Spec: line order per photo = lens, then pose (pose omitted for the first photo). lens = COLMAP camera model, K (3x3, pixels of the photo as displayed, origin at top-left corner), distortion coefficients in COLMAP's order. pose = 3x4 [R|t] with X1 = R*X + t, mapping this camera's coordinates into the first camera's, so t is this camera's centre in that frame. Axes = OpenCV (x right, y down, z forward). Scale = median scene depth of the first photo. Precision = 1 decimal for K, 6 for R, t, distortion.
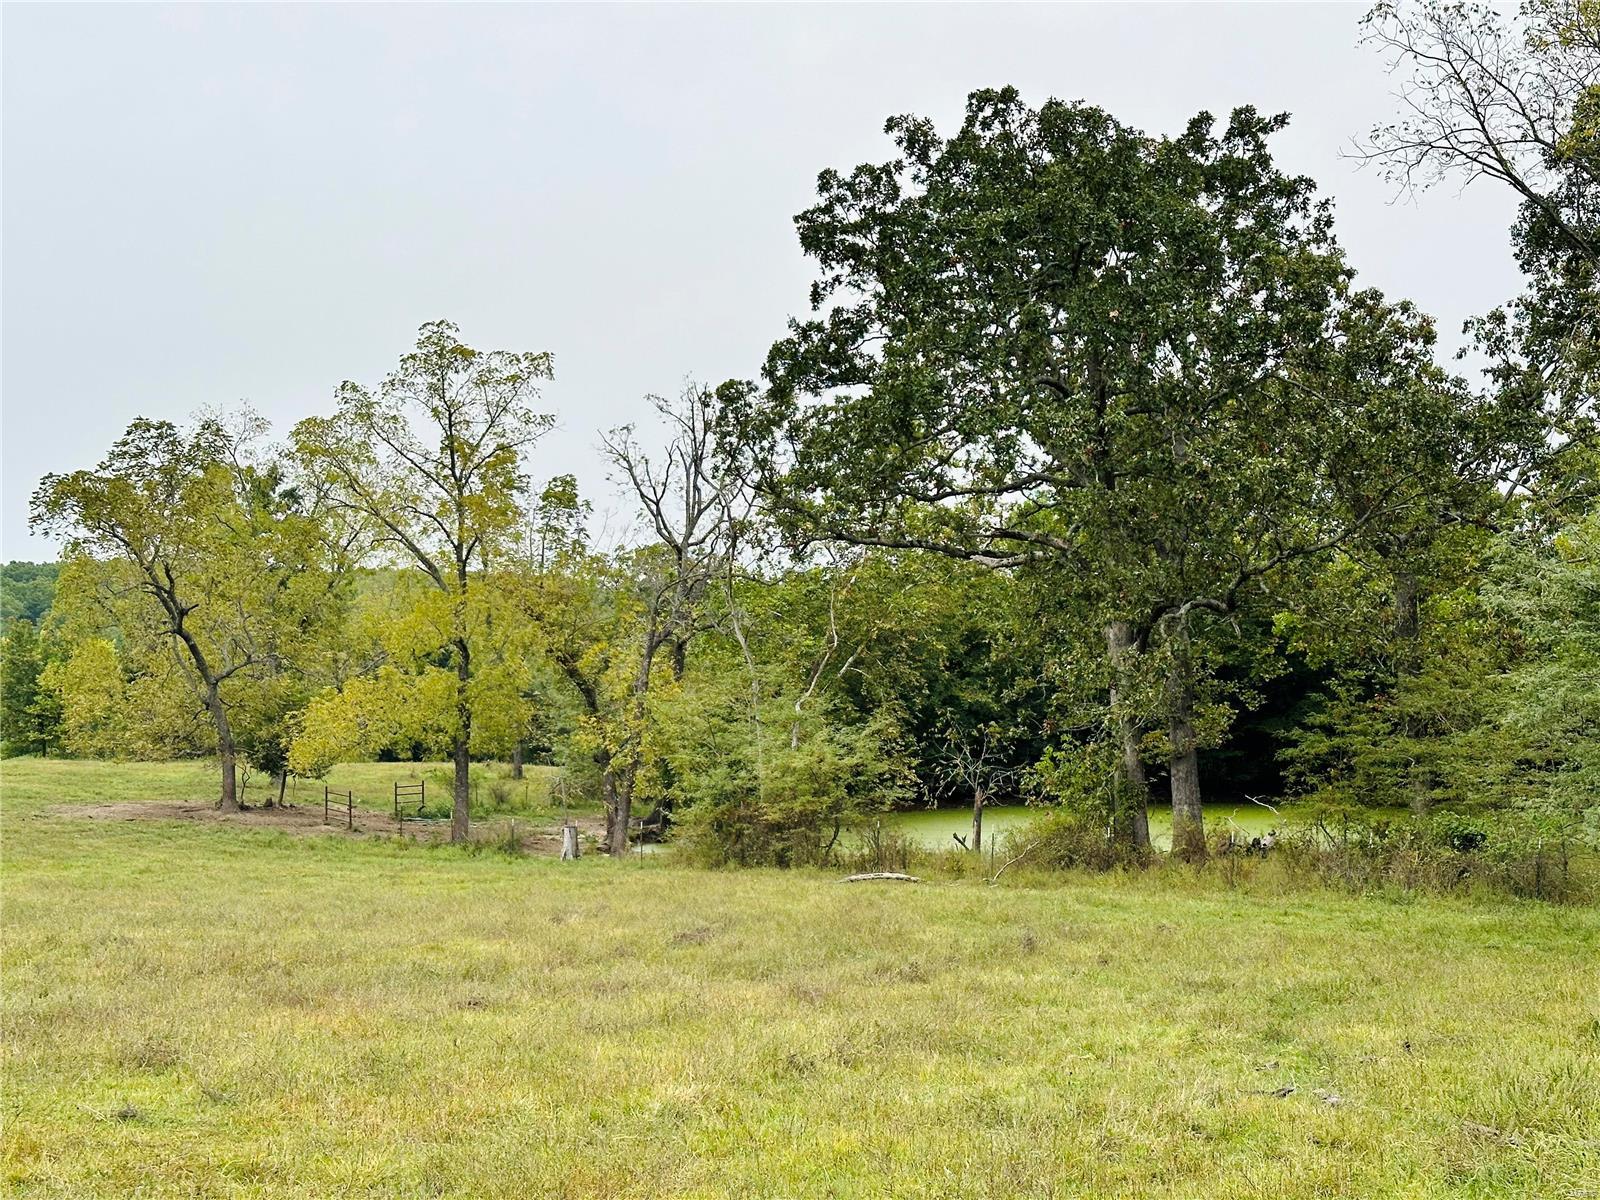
lens RADIAL K [[2160.8, 0, 800.0], [0, 2160.8, 600.0], [0, 0, 1]] dist [0.035286, 0.019276]
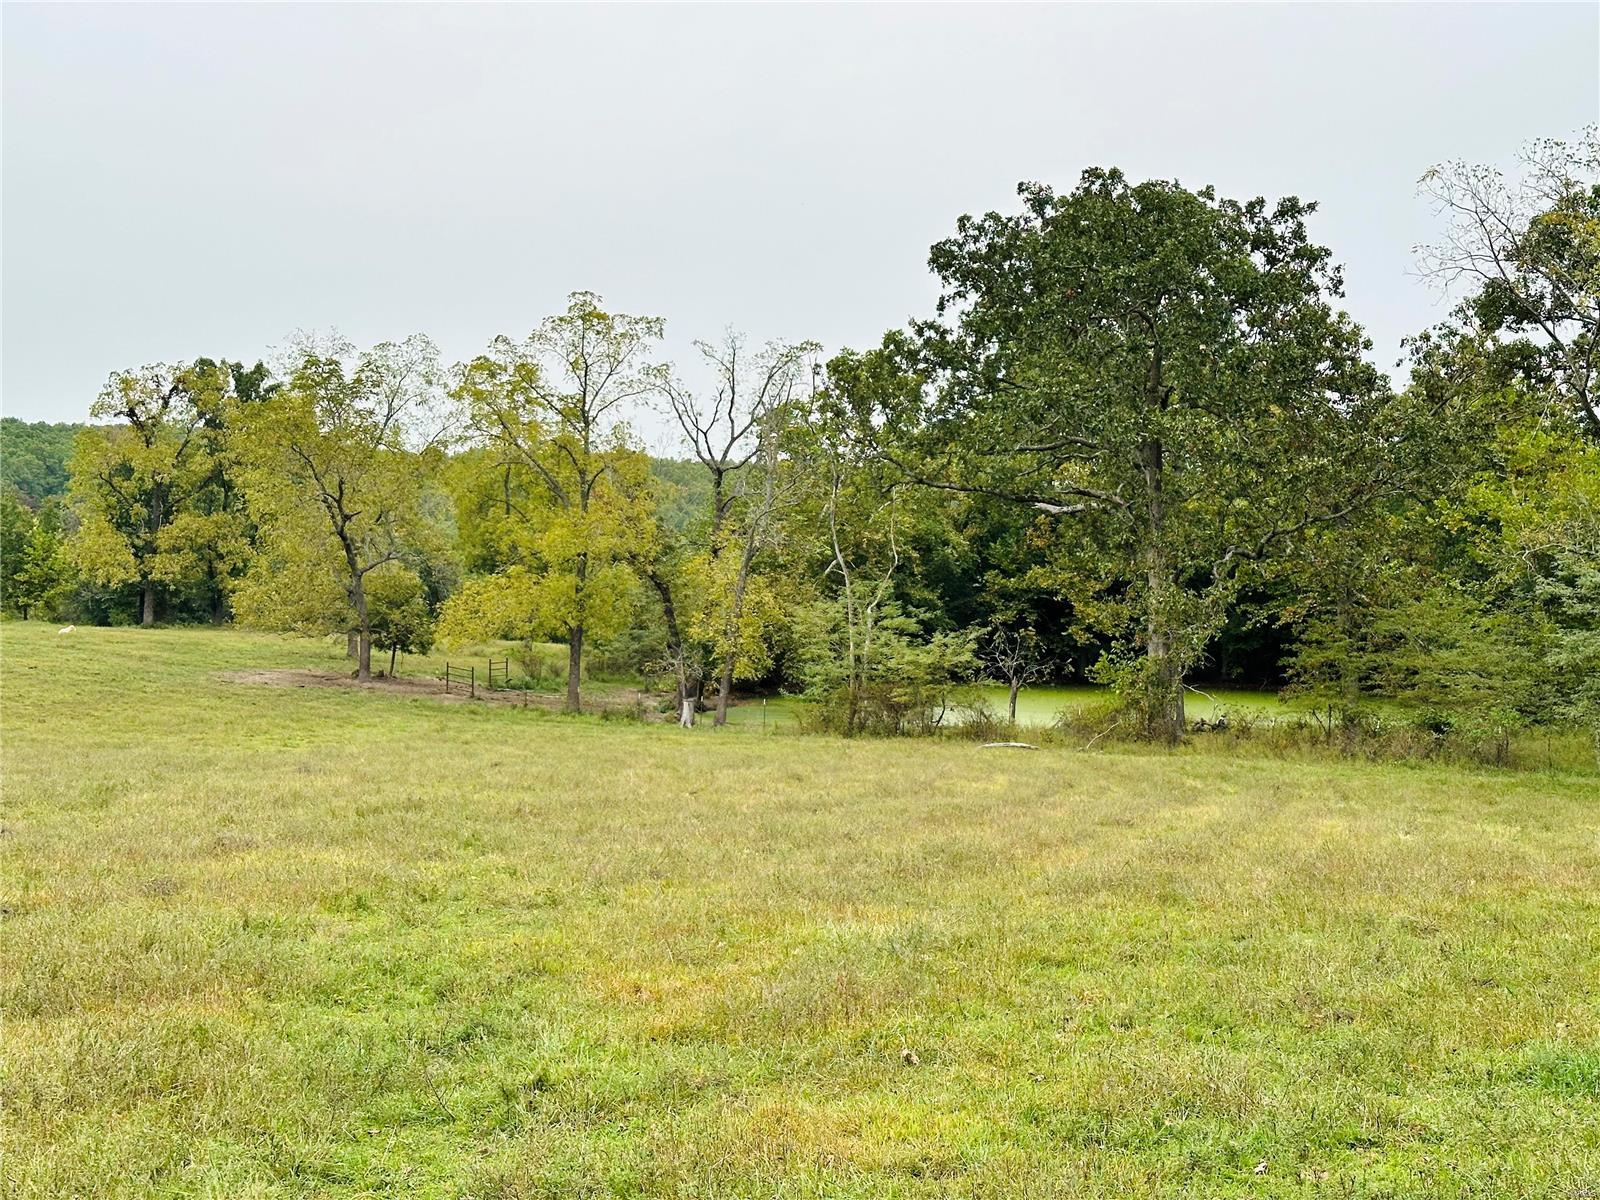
lens RADIAL K [[2160.8, 0, 800.0], [0, 2160.8, 600.0], [0, 0, 1]] dist [0.035286, 0.019276]
pose [[0.991739, 0.023843, 0.126036, -0.248923], [-0.031674, 0.997666, 0.060497, -0.040048], [-0.124299, -0.063989, 0.990179, -0.318552]]
